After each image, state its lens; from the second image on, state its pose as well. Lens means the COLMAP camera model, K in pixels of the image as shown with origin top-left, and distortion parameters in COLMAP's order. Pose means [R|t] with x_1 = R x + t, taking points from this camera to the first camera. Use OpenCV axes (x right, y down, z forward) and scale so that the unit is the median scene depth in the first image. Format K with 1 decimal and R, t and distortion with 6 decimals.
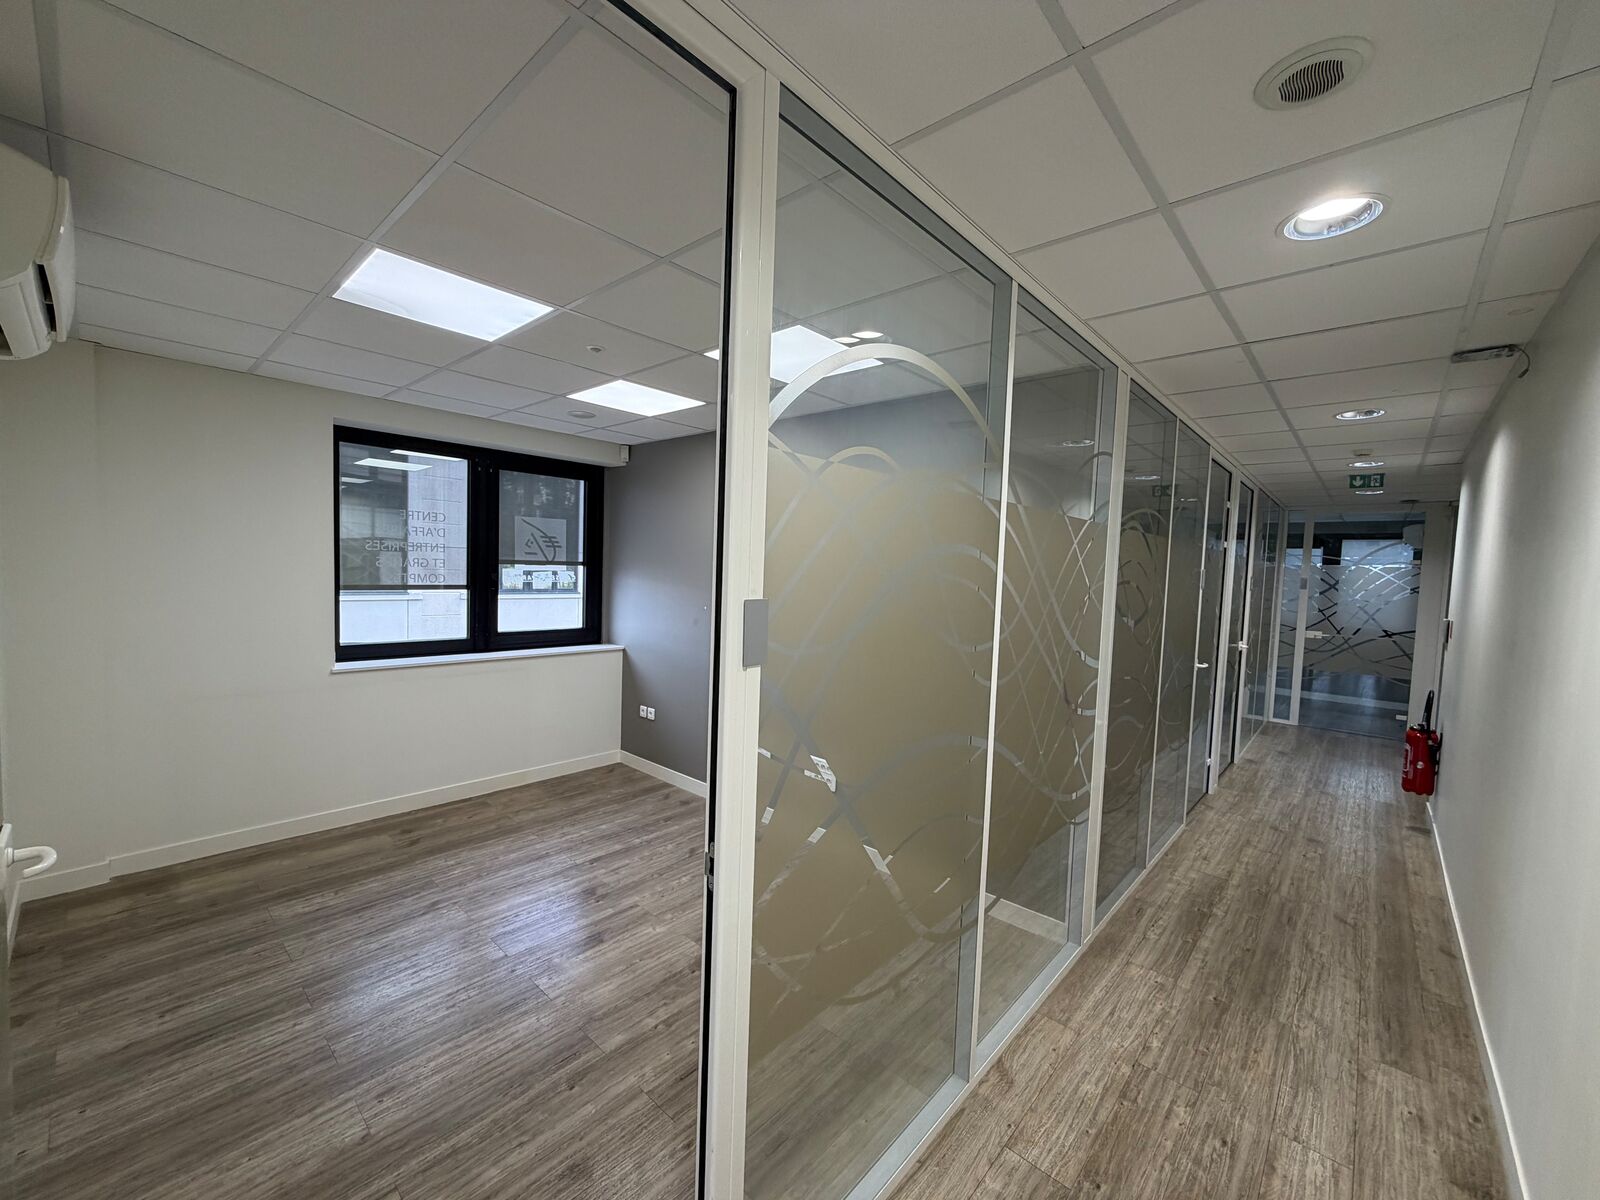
lens RADIAL K [[637.8, 0, 798.2], [0, 637.8, 604.2], [0, 0, 1]] dist [-0.000292, 0.000126]
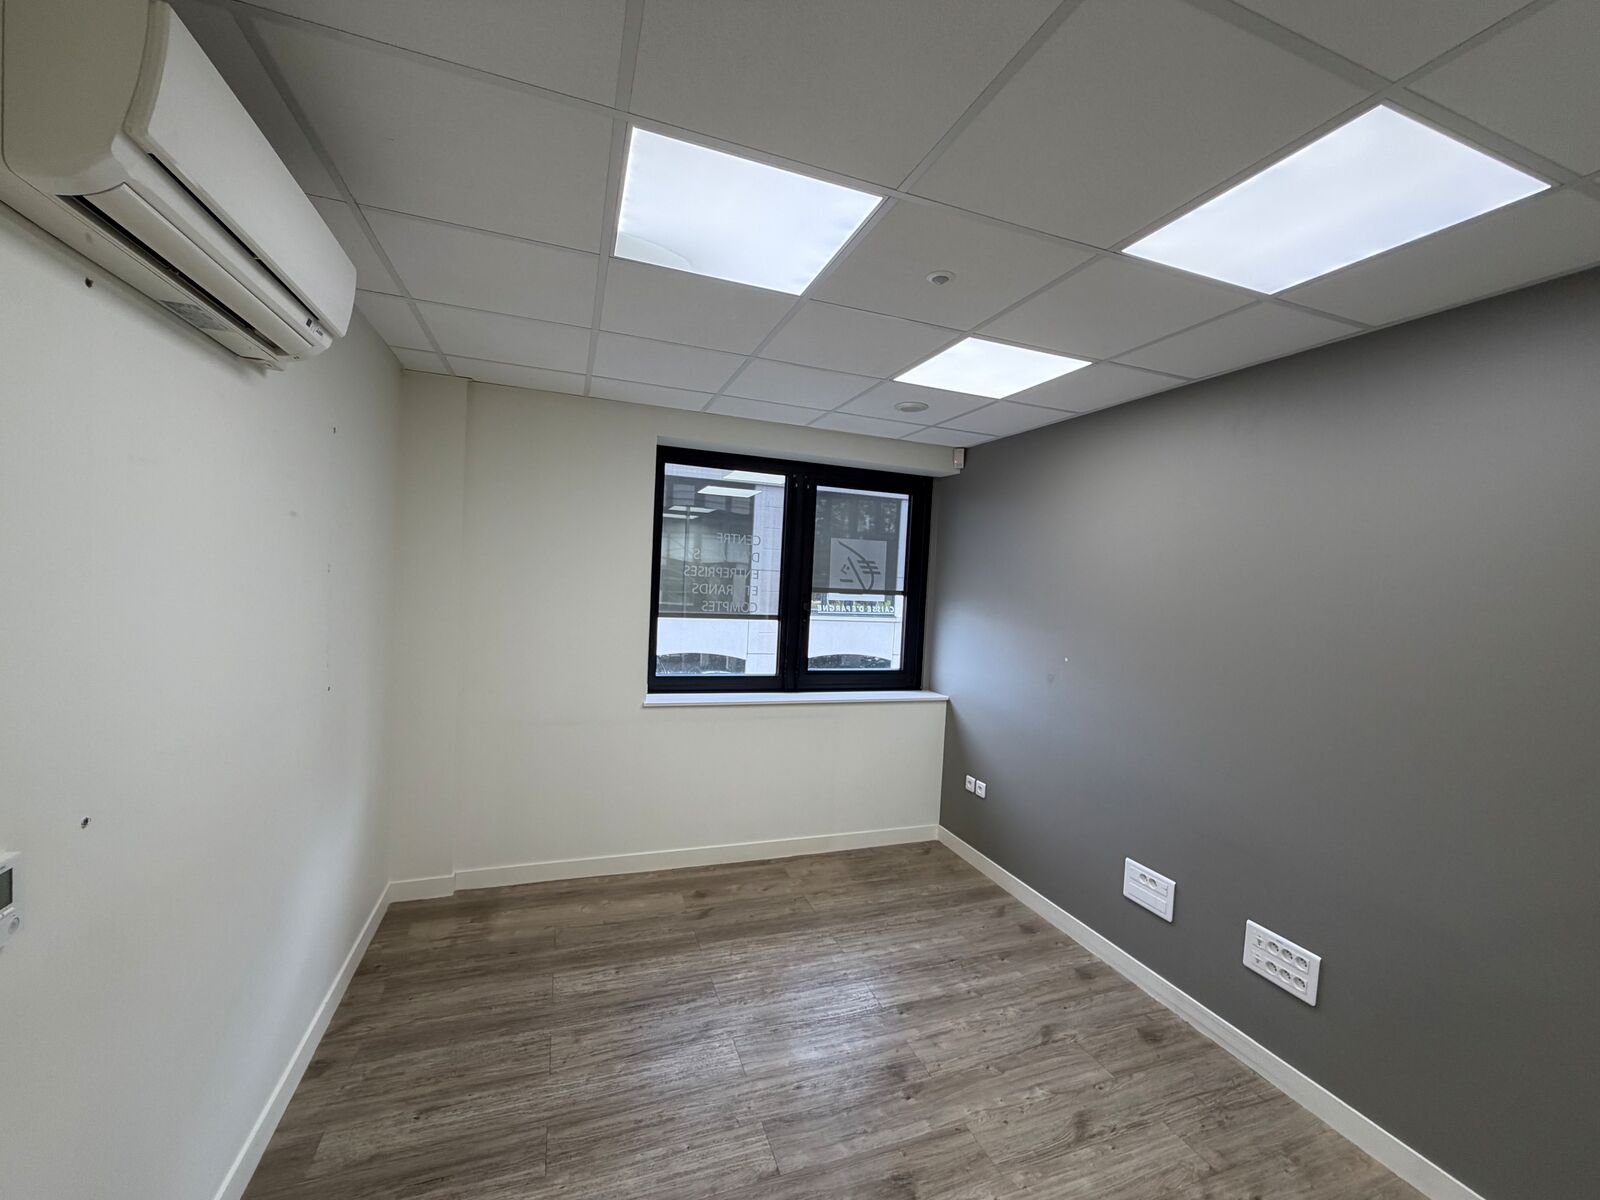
lens RADIAL K [[637.8, 0, 798.2], [0, 637.8, 604.2], [0, 0, 1]] dist [-0.000292, 0.000126]
pose [[0.885450, 0.028009, -0.463889, -0.091345], [-0.045526, 0.998609, -0.026603, -0.026323], [0.462499, 0.044675, 0.885494, 0.249875]]
